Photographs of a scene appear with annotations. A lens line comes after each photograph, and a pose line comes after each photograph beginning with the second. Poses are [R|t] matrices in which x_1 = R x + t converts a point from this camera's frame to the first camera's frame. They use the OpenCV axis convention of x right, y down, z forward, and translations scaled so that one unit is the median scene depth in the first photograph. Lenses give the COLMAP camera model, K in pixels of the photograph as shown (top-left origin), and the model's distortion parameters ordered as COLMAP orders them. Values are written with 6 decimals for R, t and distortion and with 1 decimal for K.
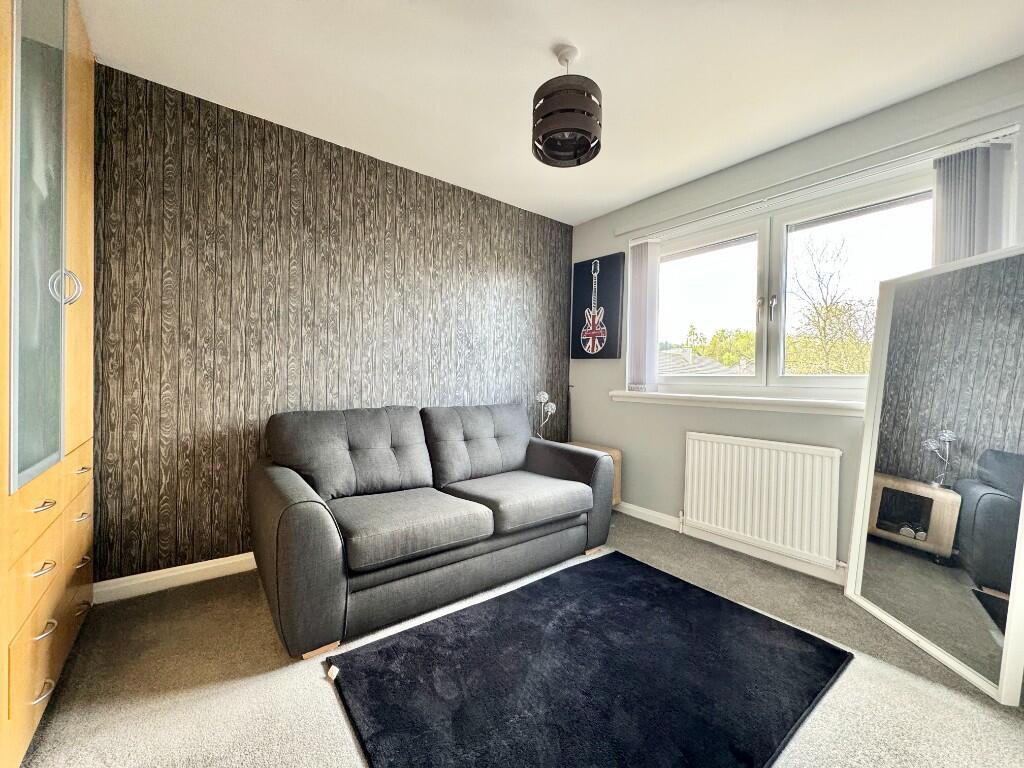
lens RADIAL K [[409.3, 0, 512.9], [0, 409.3, 382.3], [0, 0, 1]] dist [0.000267, 0.000257]
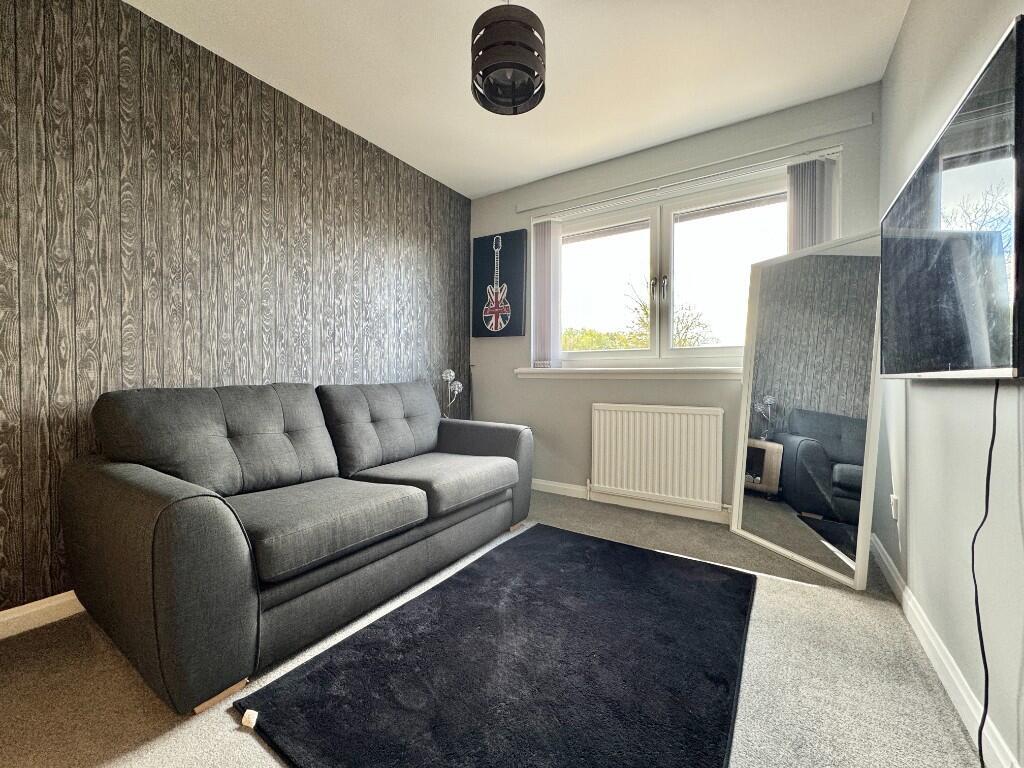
lens RADIAL K [[409.3, 0, 512.9], [0, 409.3, 382.3], [0, 0, 1]] dist [0.000267, 0.000257]
pose [[0.944638, -0.022305, 0.327356, -0.136172], [0.018835, 0.999728, 0.013767, 0.058805], [-0.327574, -0.006839, 0.944801, 0.088174]]
